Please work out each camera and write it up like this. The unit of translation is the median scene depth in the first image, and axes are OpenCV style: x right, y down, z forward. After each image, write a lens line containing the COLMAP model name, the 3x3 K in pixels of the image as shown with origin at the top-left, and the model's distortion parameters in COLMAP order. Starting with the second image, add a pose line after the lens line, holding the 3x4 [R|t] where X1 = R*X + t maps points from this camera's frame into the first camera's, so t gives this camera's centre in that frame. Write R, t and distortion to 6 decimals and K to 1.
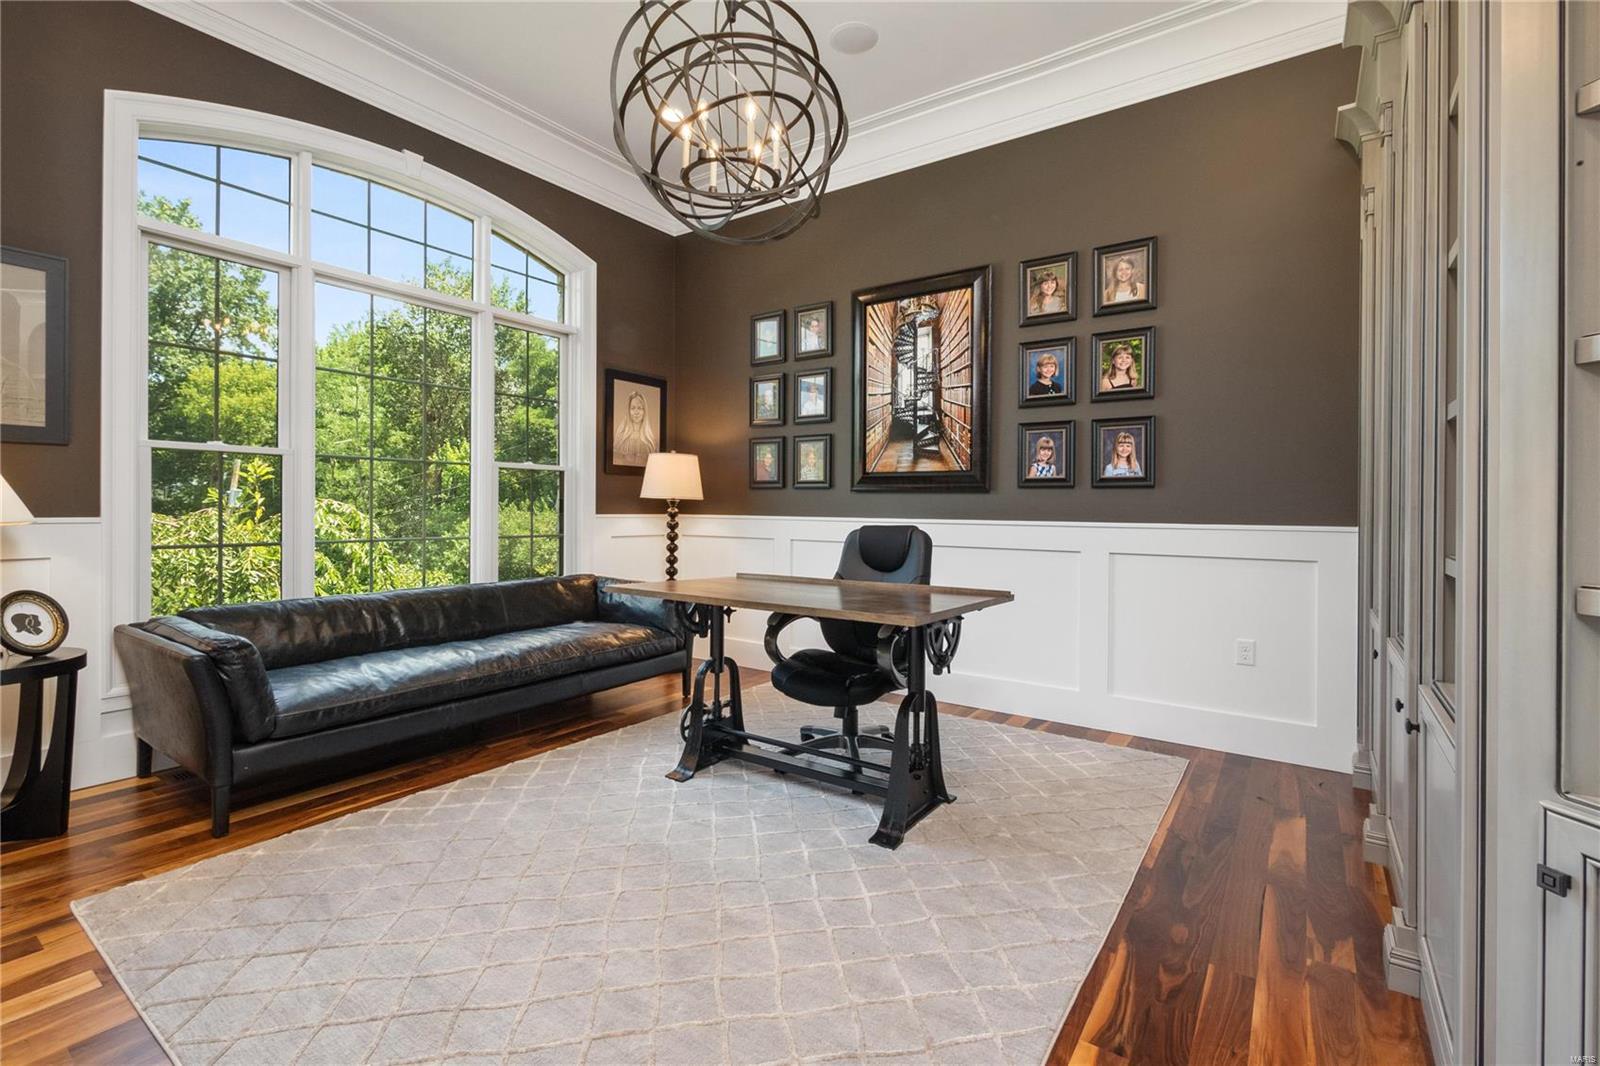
lens RADIAL K [[697.0, 0, 798.9], [0, 697.0, 511.4], [0, 0, 1]] dist [-0.001215, 0.000239]
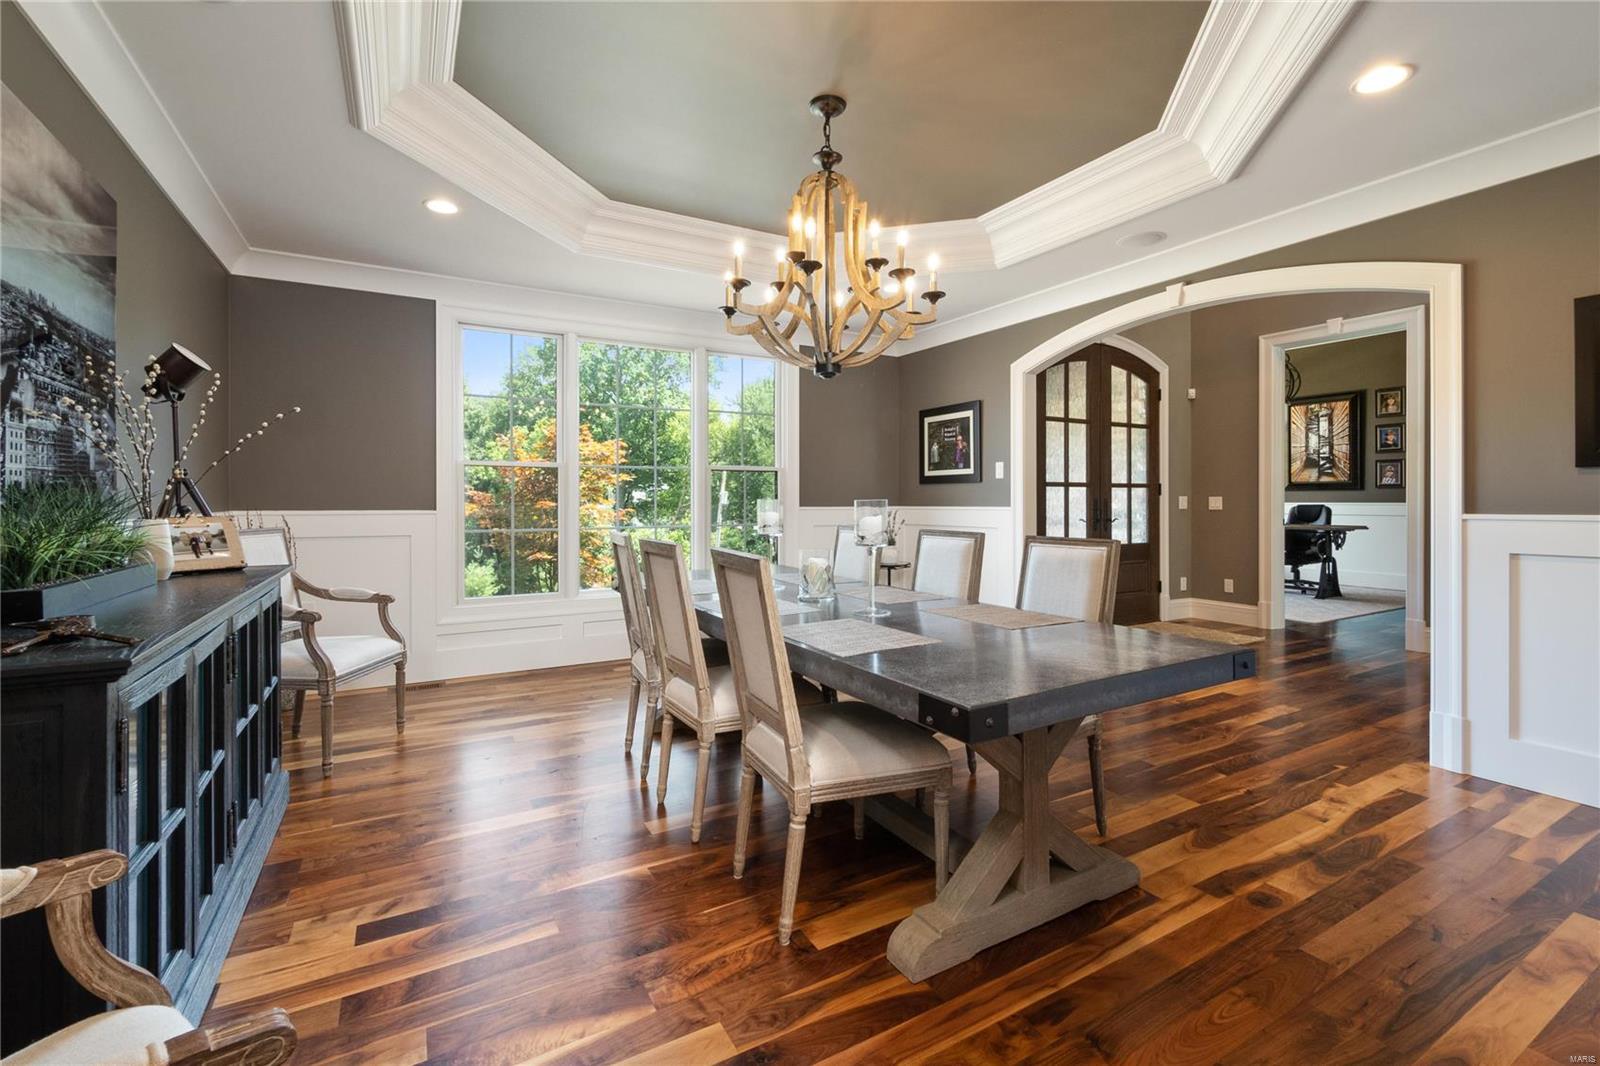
lens RADIAL K [[697.0, 0, 798.9], [0, 697.0, 511.4], [0, 0, 1]] dist [-0.001215, 0.000239]
pose [[0.909434, -0.007243, -0.415785, -0.431834], [0.007522, 0.999971, -0.000968, 0.028674], [0.415780, -0.002248, 0.909463, -1.764603]]
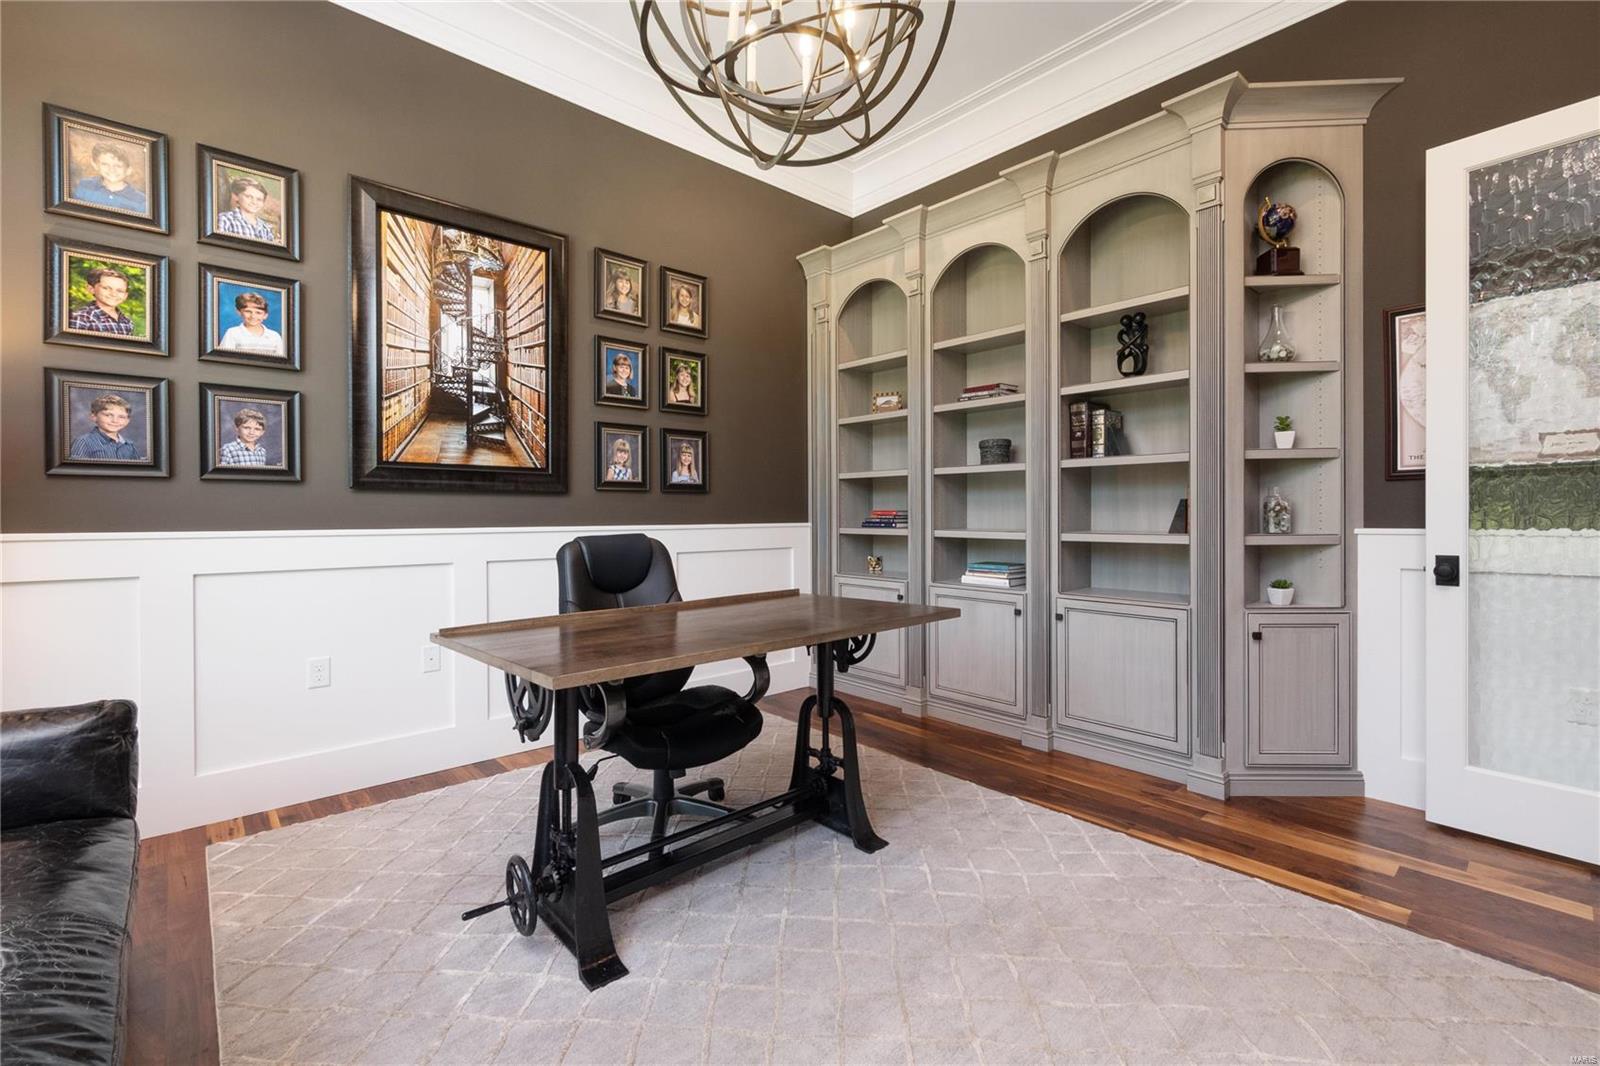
lens RADIAL K [[697.0, 0, 798.9], [0, 697.0, 511.4], [0, 0, 1]] dist [-0.001215, 0.000239]
pose [[0.218557, -0.007455, 0.975796, -0.498343], [0.012528, 0.999910, 0.004833, -0.006690], [-0.975744, 0.011169, 0.218631, 0.502064]]
